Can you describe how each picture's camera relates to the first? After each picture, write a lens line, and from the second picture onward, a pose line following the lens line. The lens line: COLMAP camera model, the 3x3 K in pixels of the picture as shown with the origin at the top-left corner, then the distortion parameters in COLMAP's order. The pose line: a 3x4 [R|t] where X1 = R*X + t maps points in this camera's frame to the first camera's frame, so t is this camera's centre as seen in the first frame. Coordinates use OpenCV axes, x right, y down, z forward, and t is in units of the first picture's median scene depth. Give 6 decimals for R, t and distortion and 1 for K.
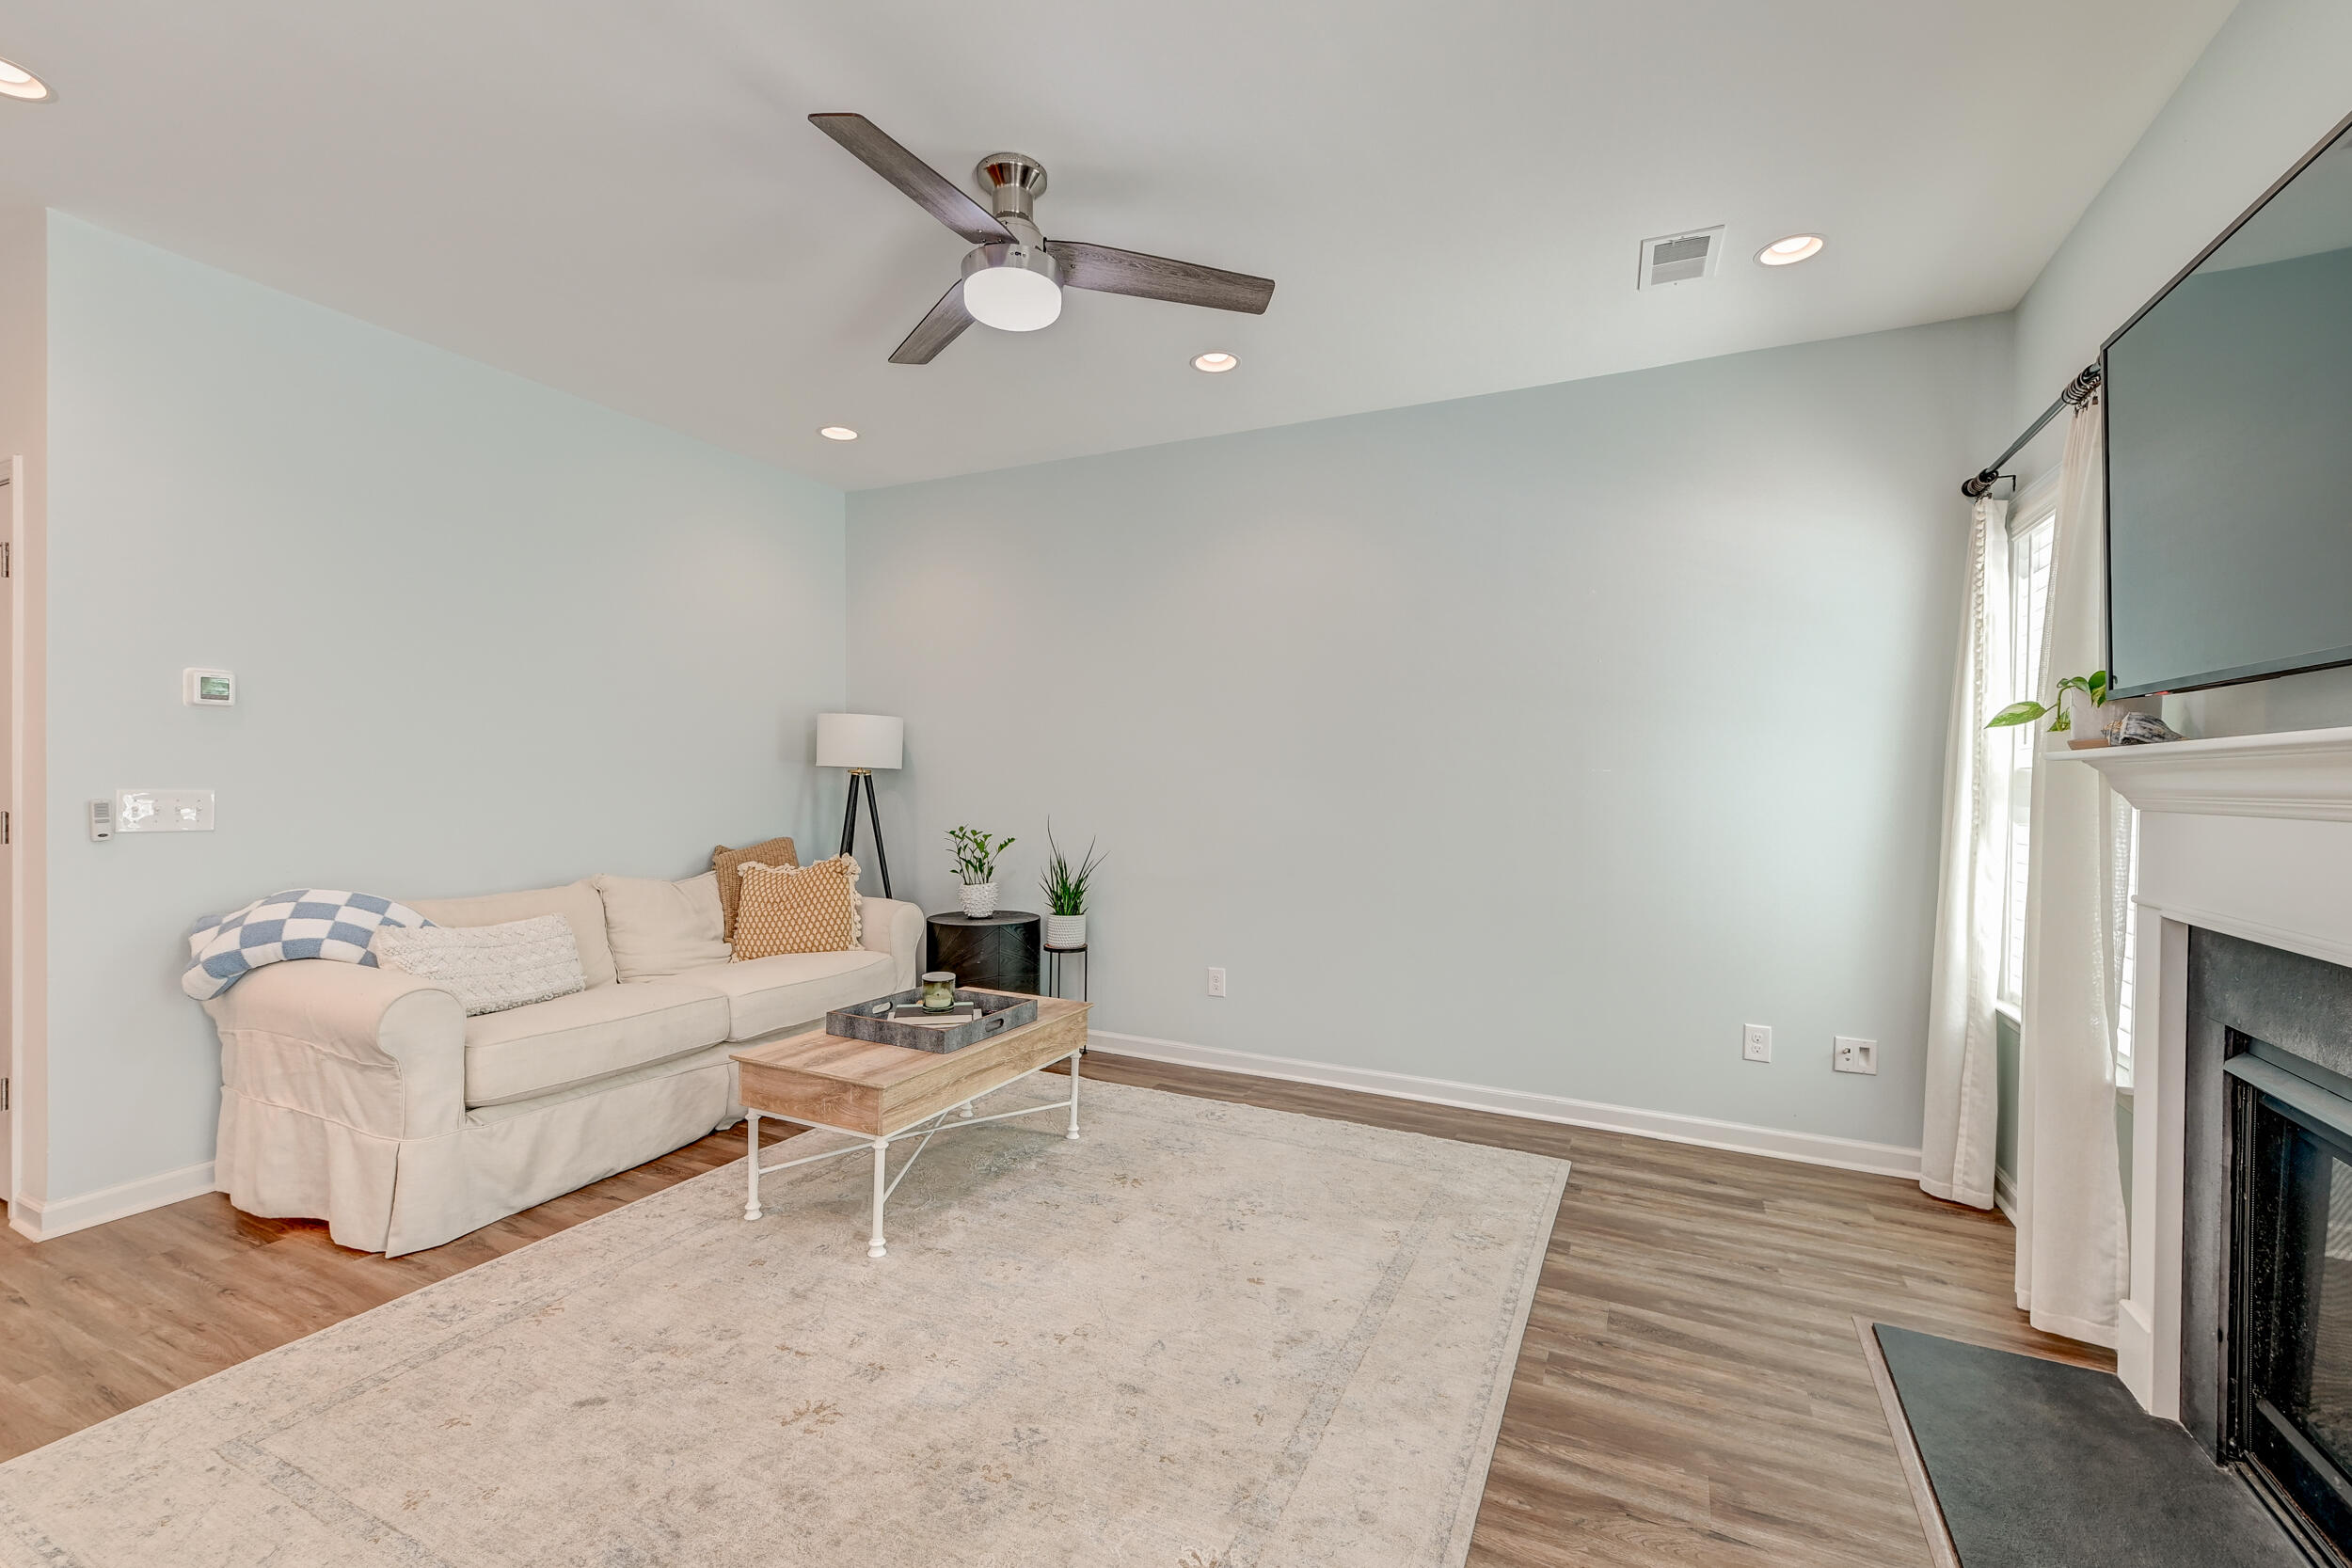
lens RADIAL K [[992.3, 0, 1169.9], [0, 992.3, 785.0], [0, 0, 1]] dist [0.011967, -0.005329]
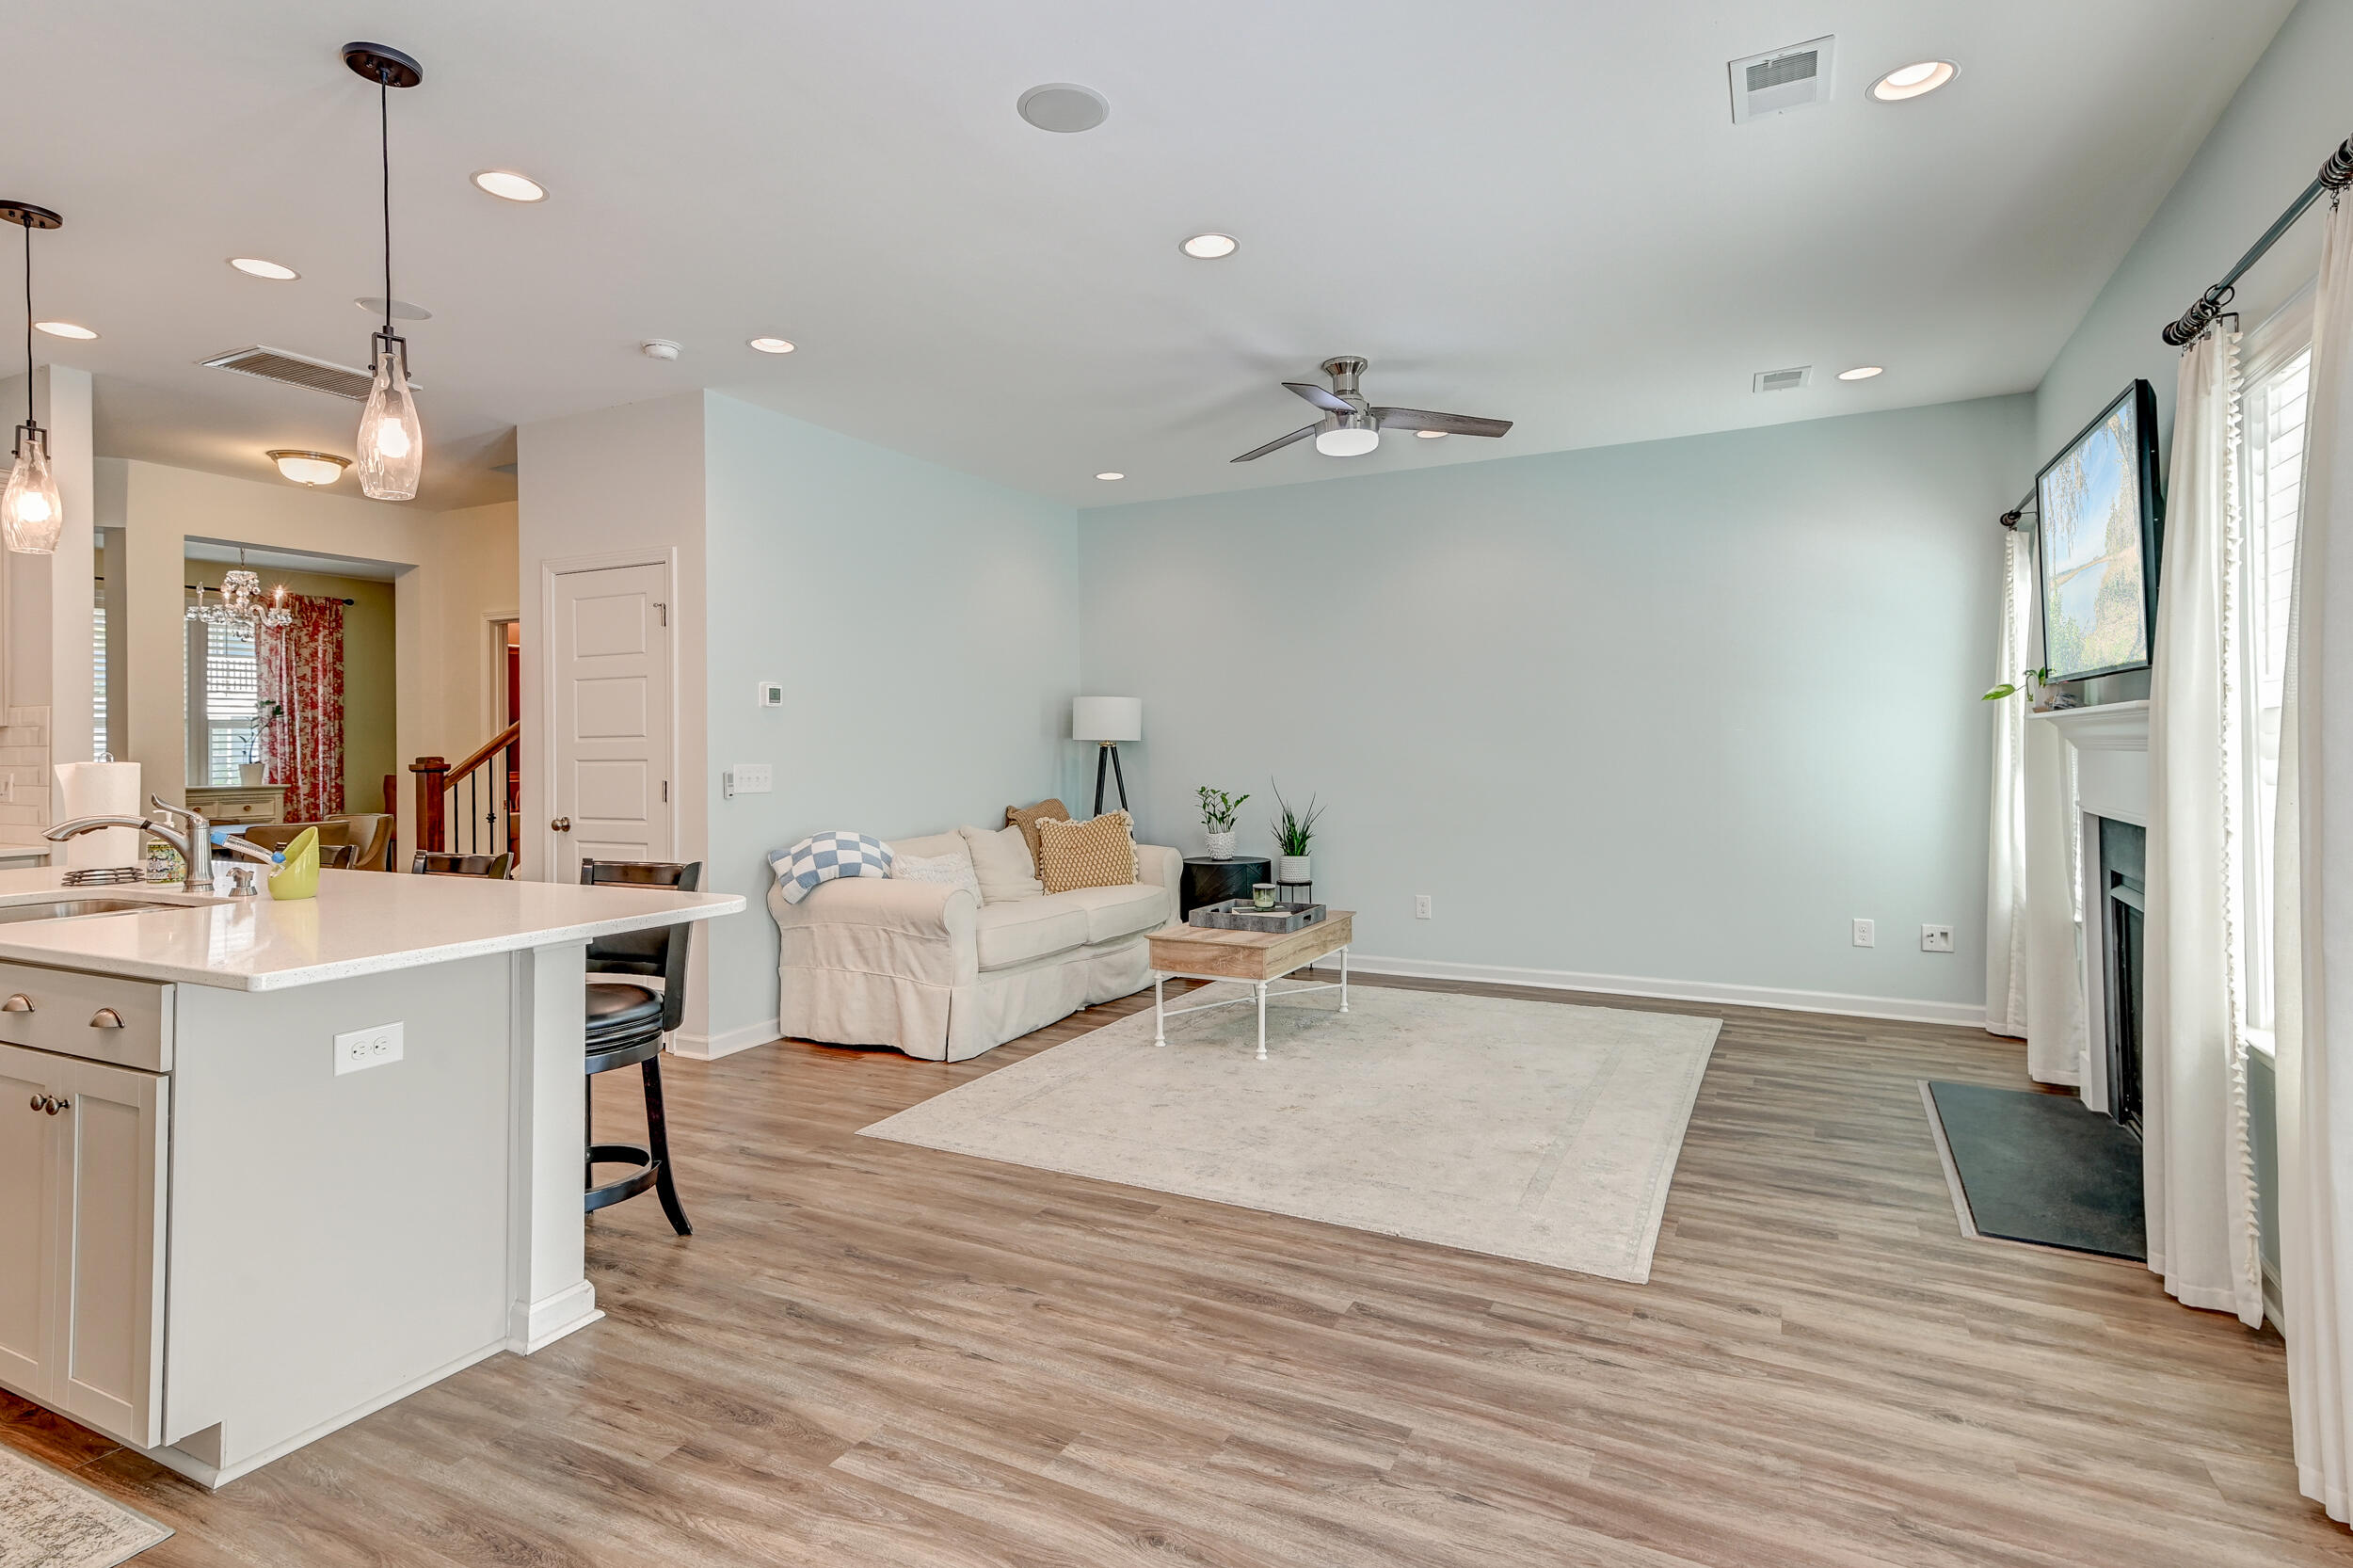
lens RADIAL K [[1198.9, 0, 1162.5], [0, 1198.9, 725.6], [0, 0, 1]] dist [0.041875, -0.000204]
pose [[0.999394, -0.021274, -0.027569, -0.348010], [0.020578, 0.999468, -0.025299, 0.004753], [0.028092, 0.024716, 0.999300, -0.776350]]
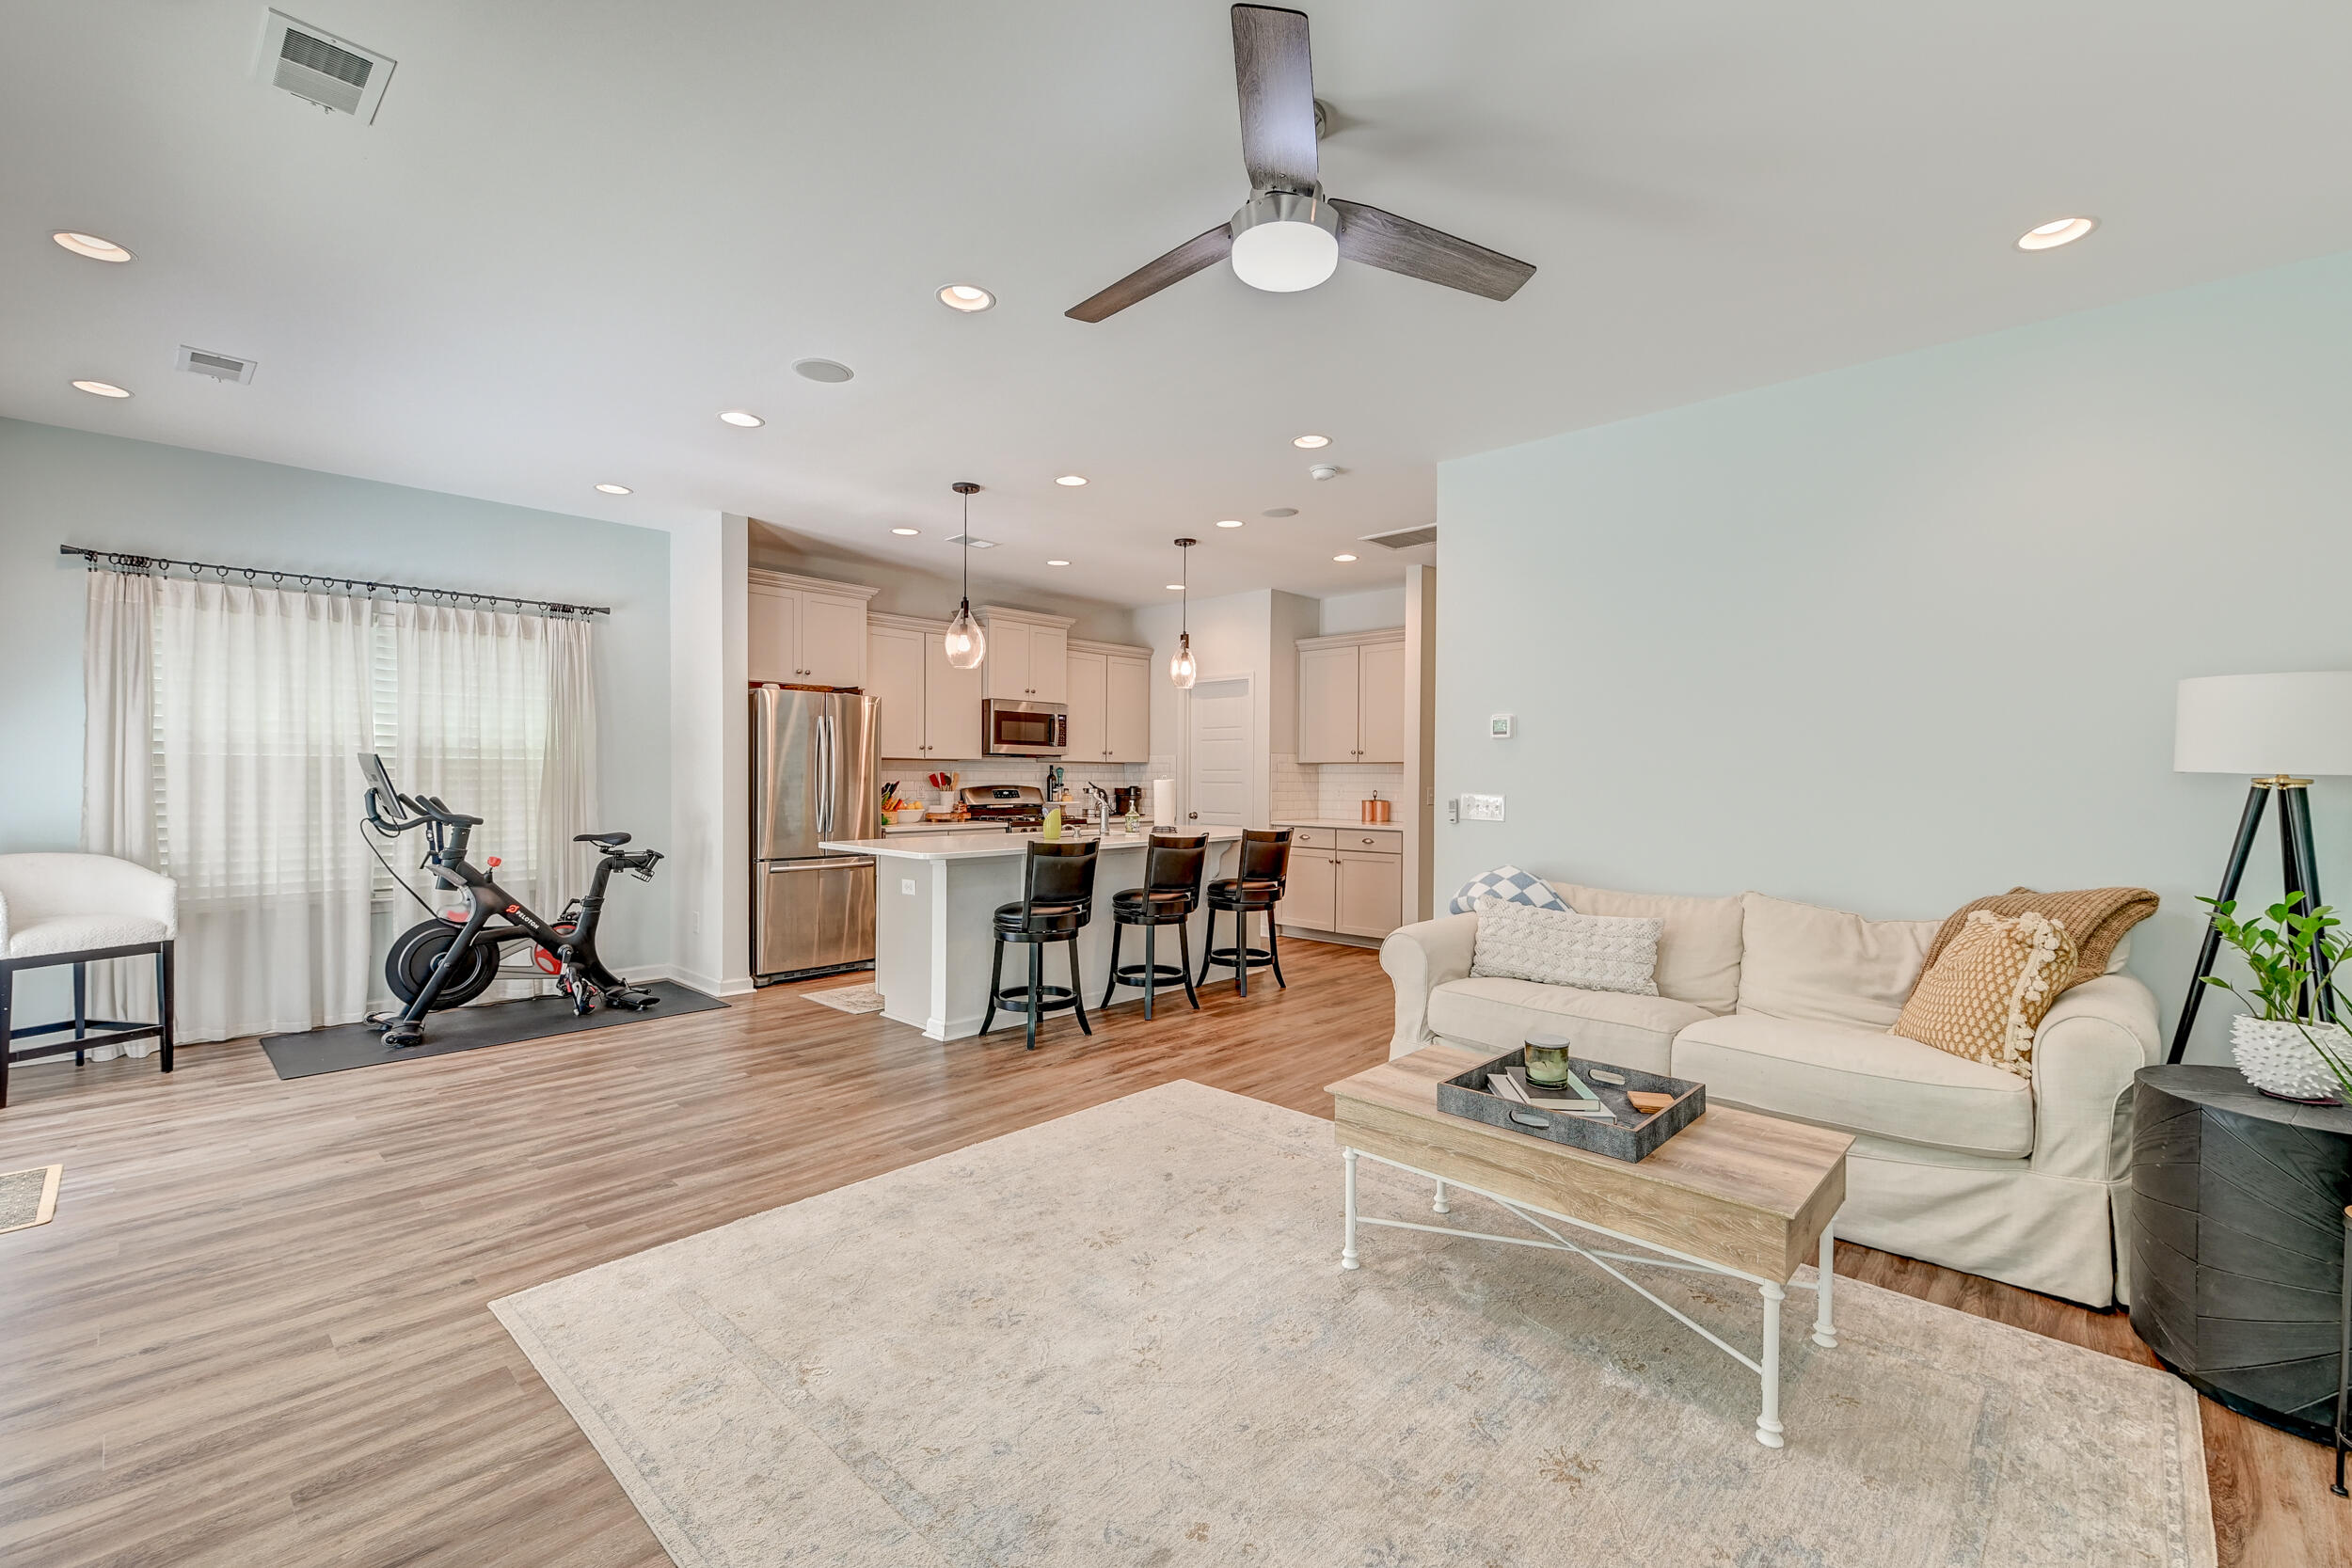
lens RADIAL K [[992.3, 0, 1181.4], [0, 992.3, 780.9], [0, 0, 1]] dist [0.011967, -0.005329]
pose [[-0.289875, -0.006863, -0.957040, 0.632776], [-0.019779, 0.999804, -0.001179, -0.002872], [0.956860, 0.018587, -0.289954, 1.010220]]
